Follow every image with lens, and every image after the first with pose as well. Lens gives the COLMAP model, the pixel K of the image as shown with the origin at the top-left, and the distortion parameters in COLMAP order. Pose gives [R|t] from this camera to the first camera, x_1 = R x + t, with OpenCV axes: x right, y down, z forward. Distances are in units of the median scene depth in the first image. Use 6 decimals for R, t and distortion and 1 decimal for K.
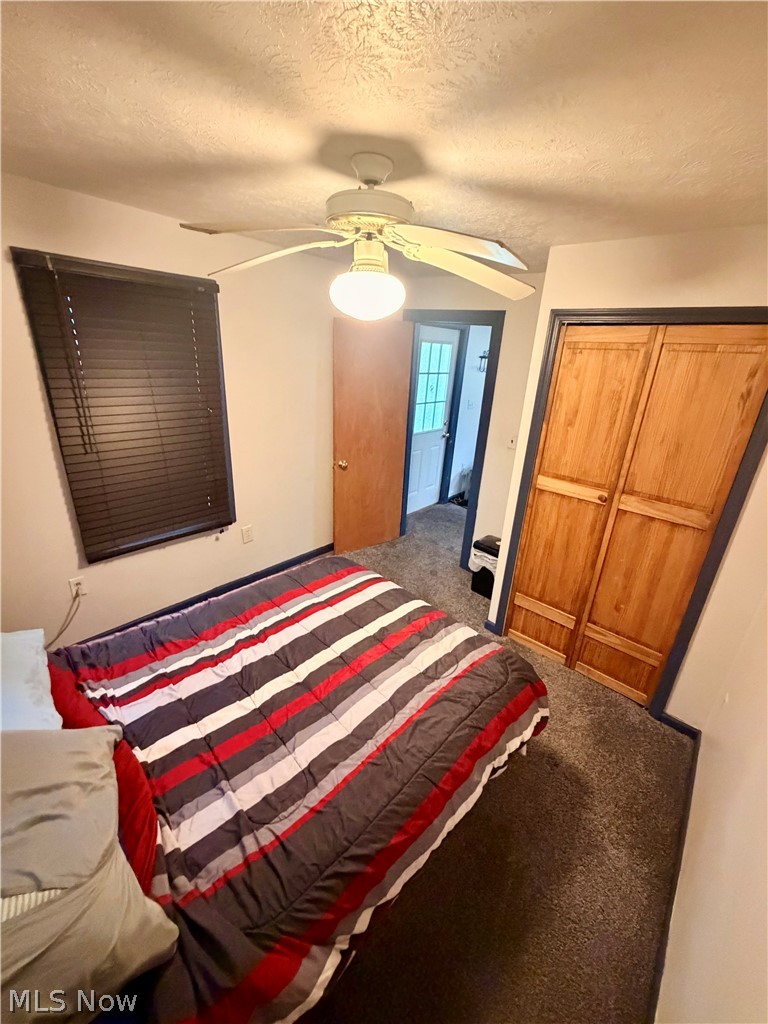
lens RADIAL K [[407.7, 0, 382.9], [0, 407.7, 508.0], [0, 0, 1]] dist [-0.001916, 0.000178]
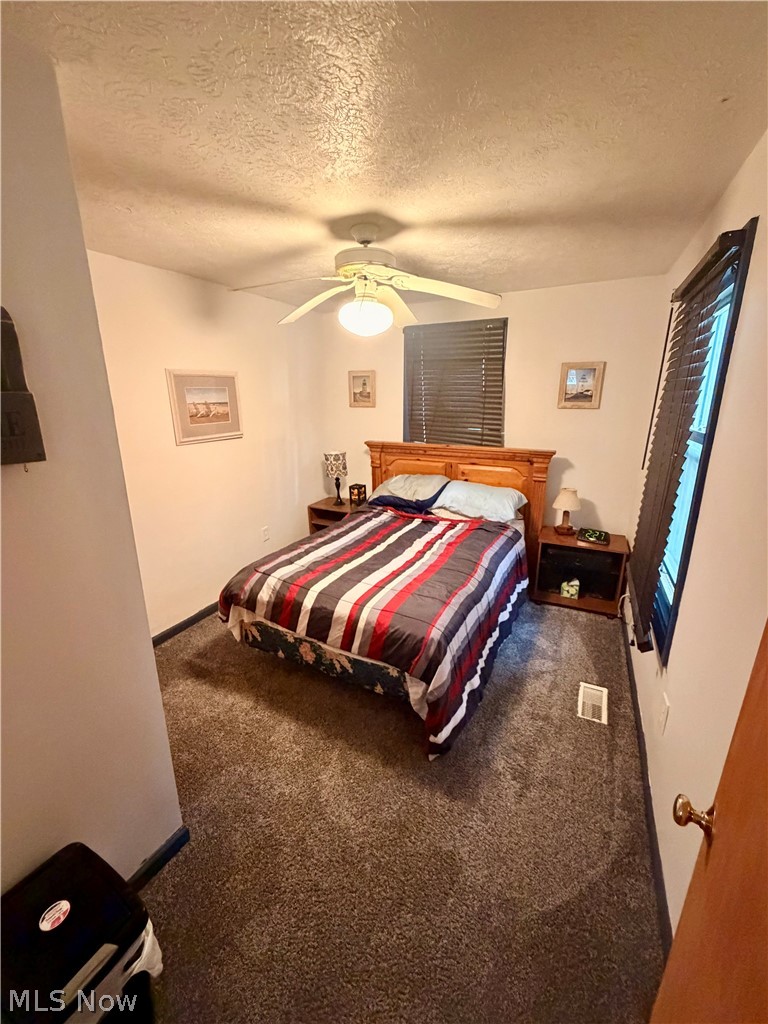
lens RADIAL K [[407.7, 0, 382.9], [0, 407.7, 508.0], [0, 0, 1]] dist [-0.001916, 0.000178]
pose [[-0.965141, 0.014676, -0.261318, 0.182112], [-0.144247, 0.803281, 0.577869, -0.530660], [0.218393, 0.595419, -0.773163, 1.613719]]
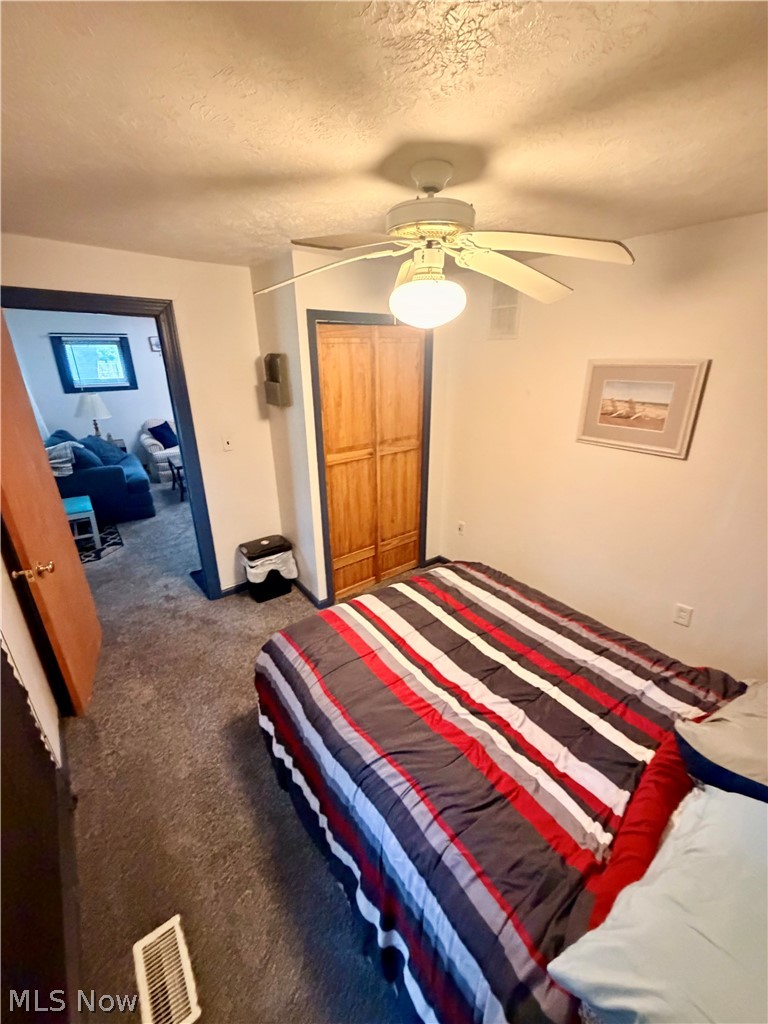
lens RADIAL K [[407.7, 0, 382.9], [0, 407.7, 508.0], [0, 0, 1]] dist [-0.001916, 0.000178]
pose [[0.176129, -0.408756, 0.895487, -0.752428], [0.370723, 0.870272, 0.324331, -0.293140], [-0.911890, 0.274853, 0.304816, 0.608342]]
